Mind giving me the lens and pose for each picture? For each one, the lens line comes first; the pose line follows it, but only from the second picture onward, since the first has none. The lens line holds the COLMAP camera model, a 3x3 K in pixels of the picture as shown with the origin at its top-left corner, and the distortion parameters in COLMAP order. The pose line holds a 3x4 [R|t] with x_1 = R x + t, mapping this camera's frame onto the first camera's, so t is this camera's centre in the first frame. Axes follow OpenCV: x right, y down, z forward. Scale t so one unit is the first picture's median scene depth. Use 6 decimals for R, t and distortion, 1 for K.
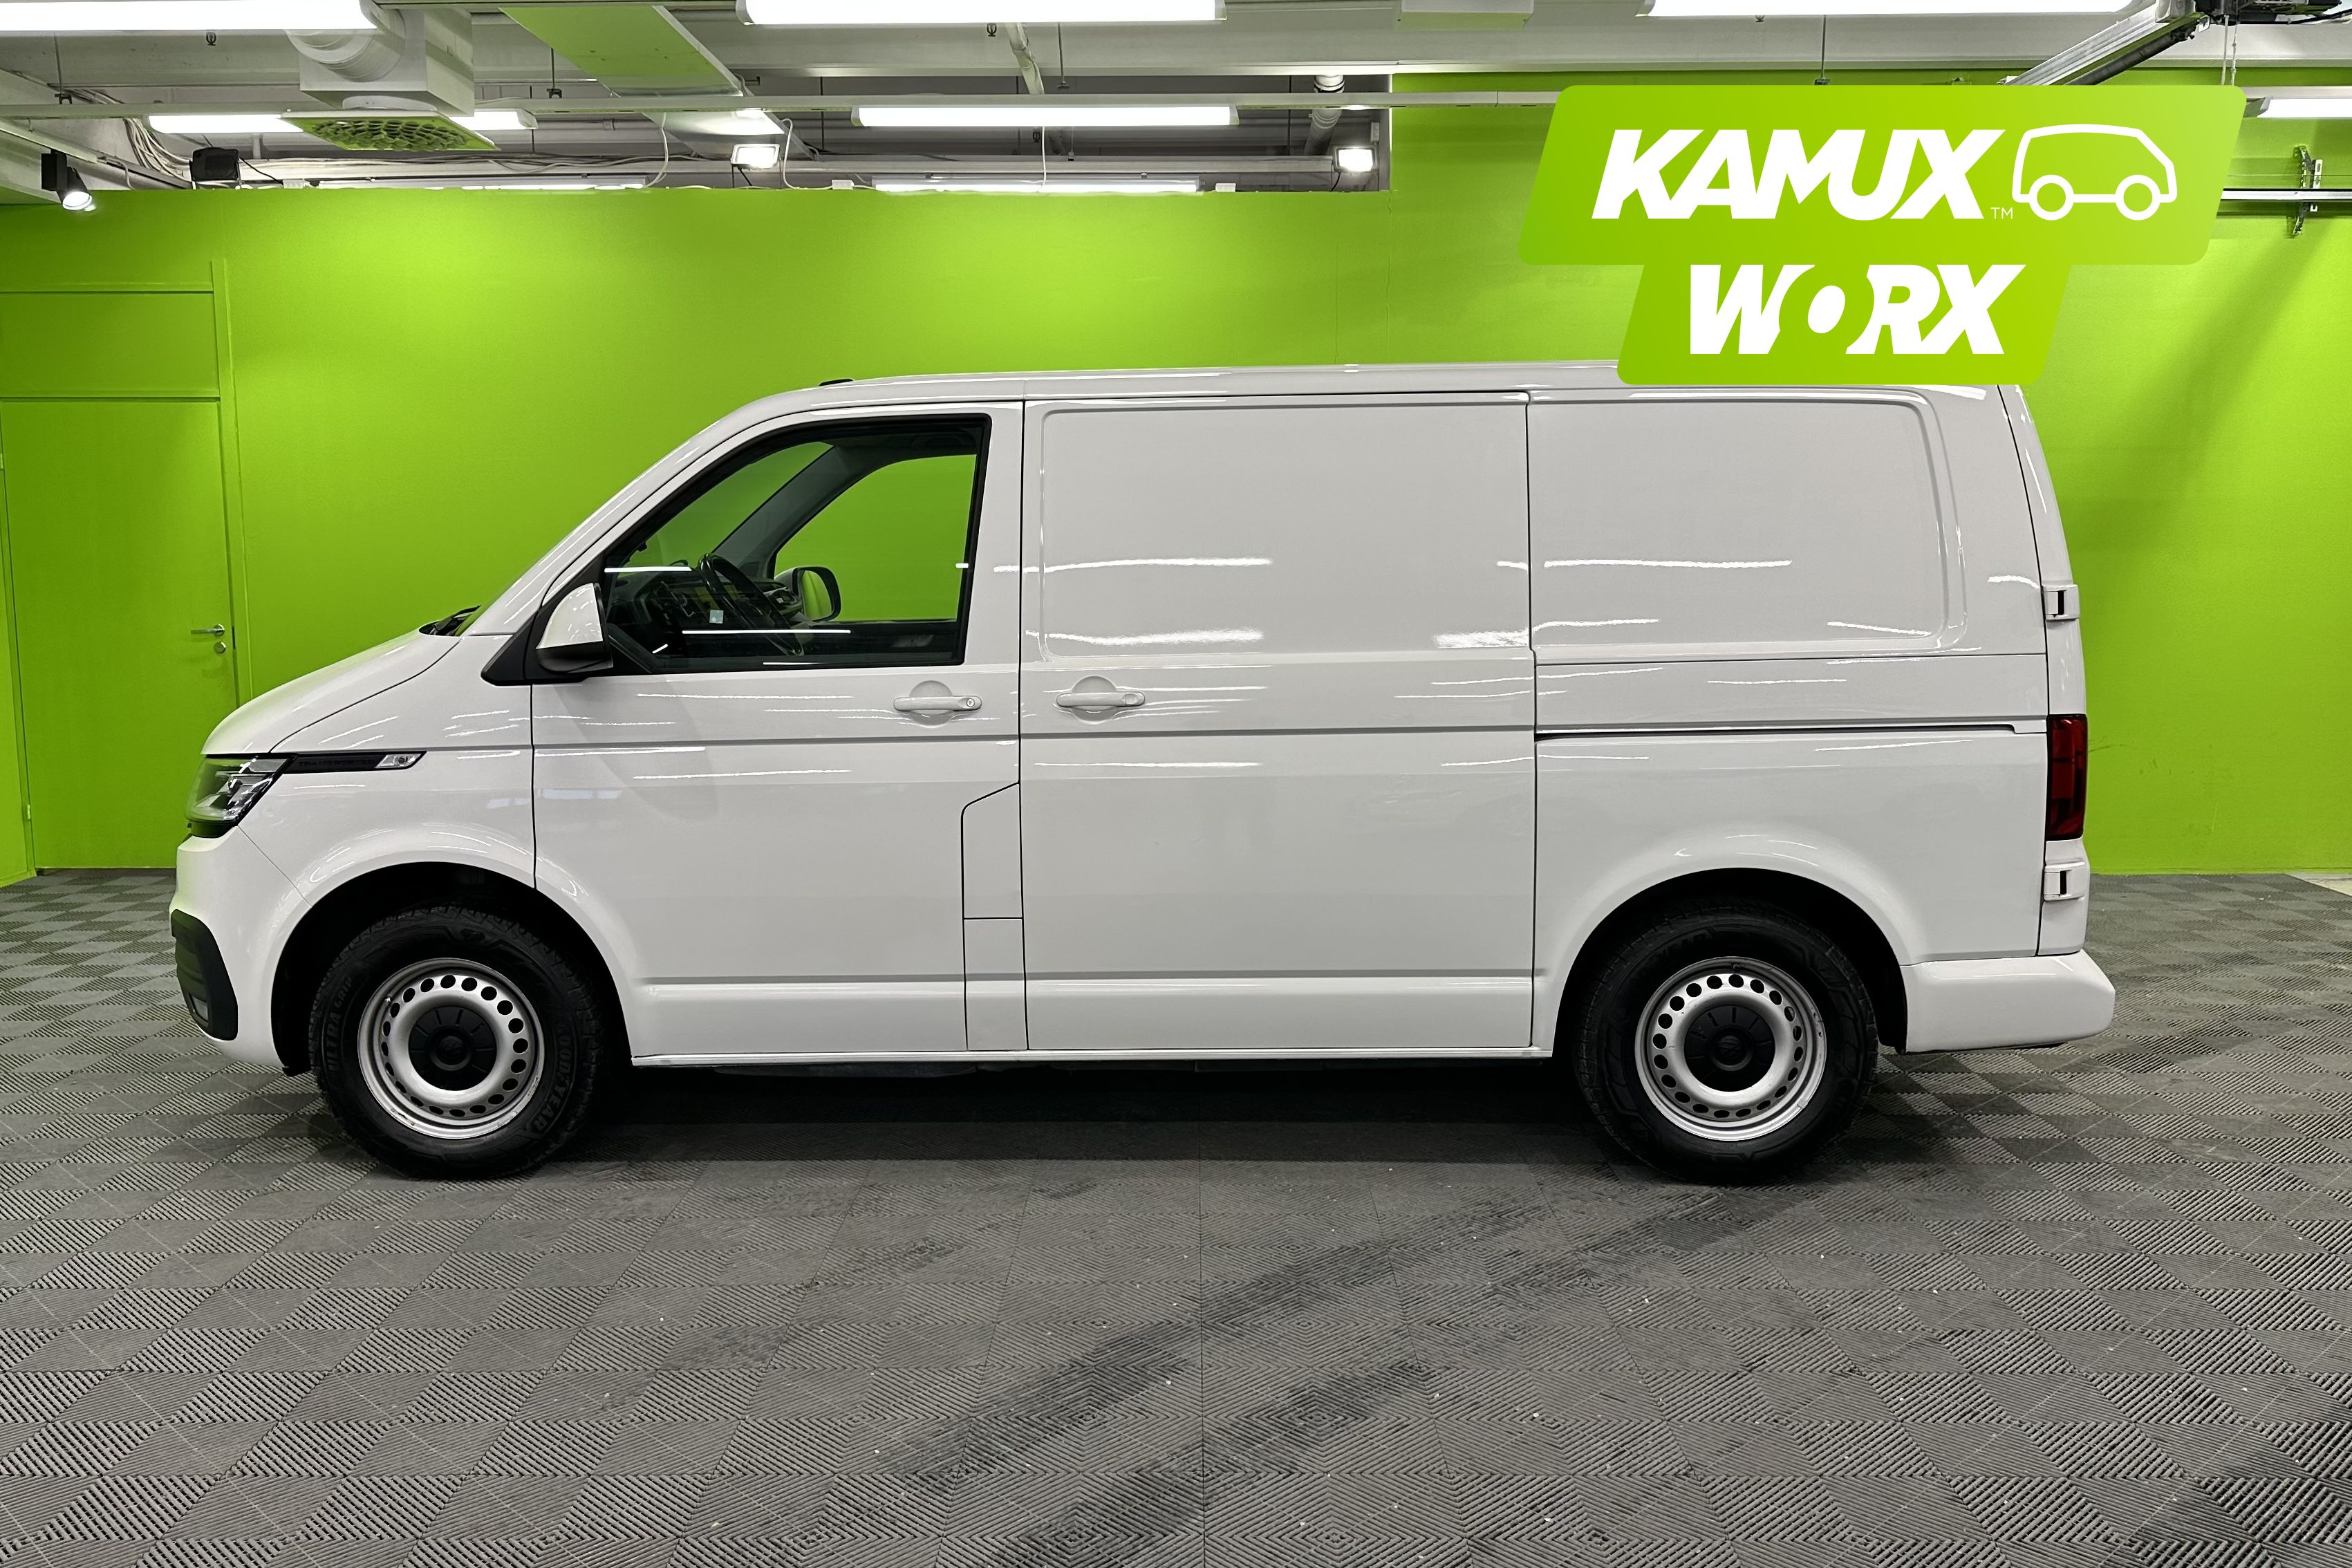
lens RADIAL K [[1914.5, 0, 1178.7], [0, 1914.5, 686.0], [0, 0, 1]] dist [0.086903, -0.112841]
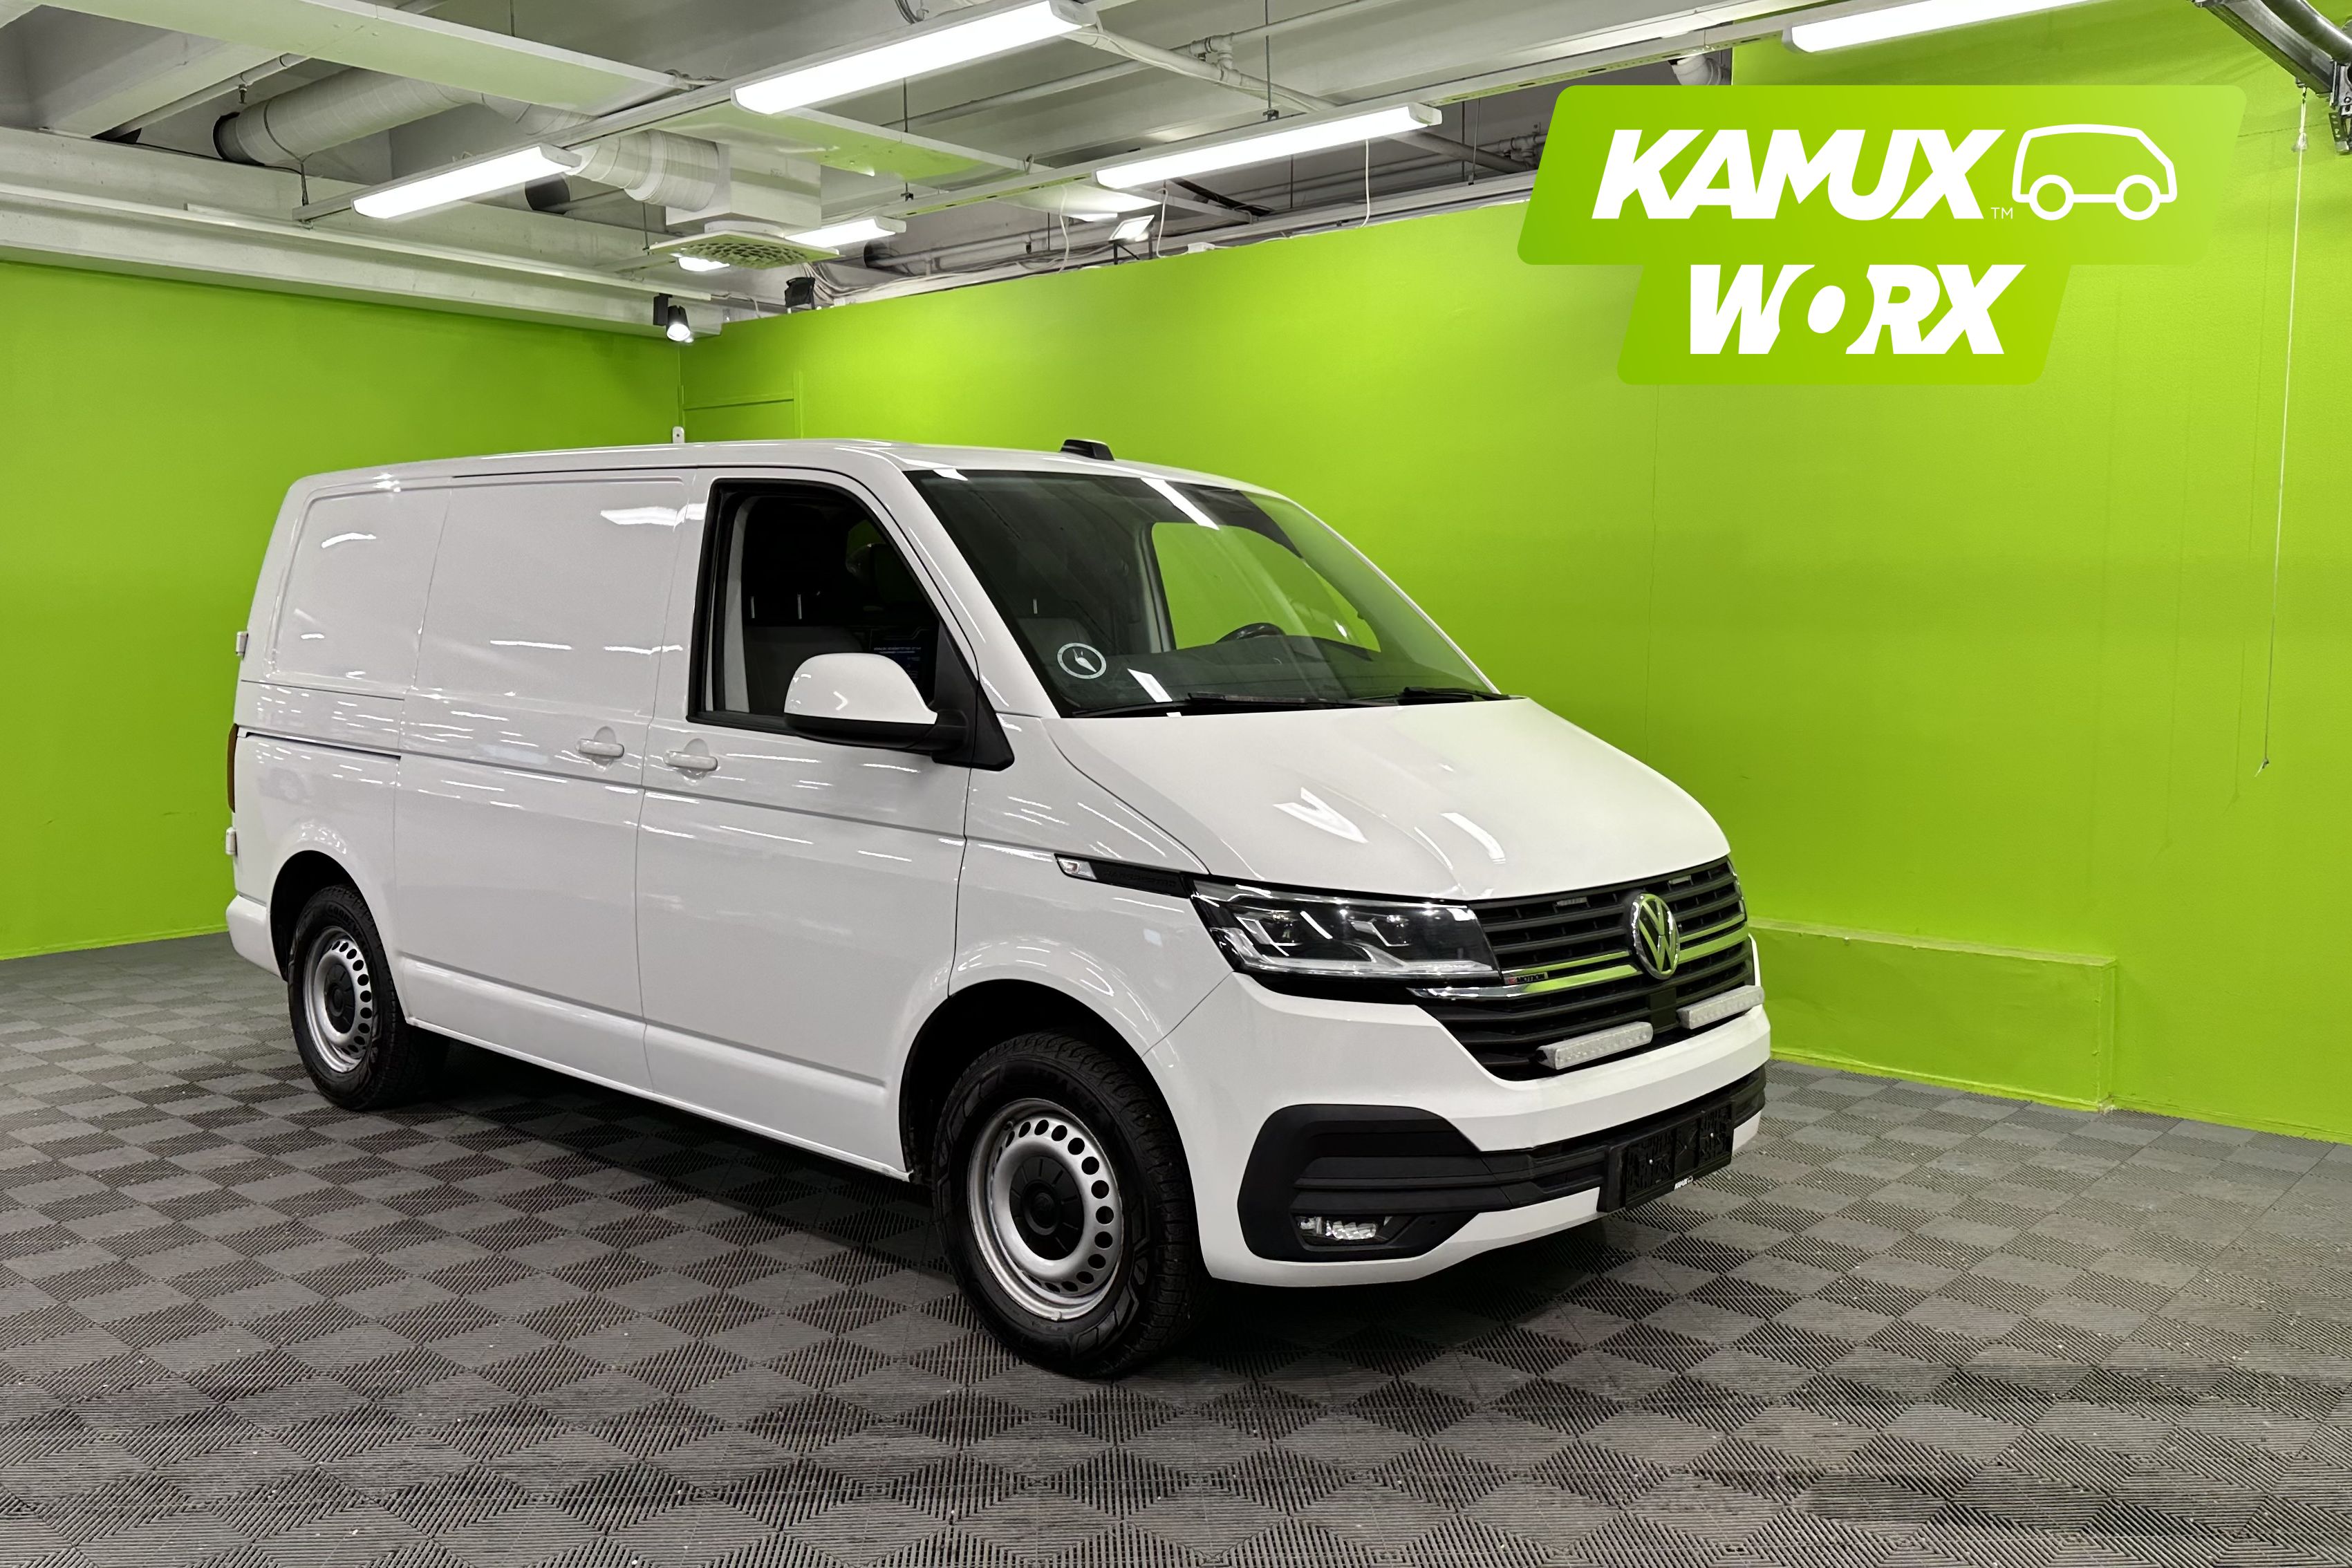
lens RADIAL K [[1914.5, 0, 1178.7], [0, 1914.5, 686.0], [0, 0, 1]] dist [0.086903, -0.112841]
pose [[0.767004, 0.035268, -0.640673, 0.472198], [-0.058950, 0.998139, -0.015627, -0.022762], [0.638929, 0.049754, 0.767655, 0.267280]]
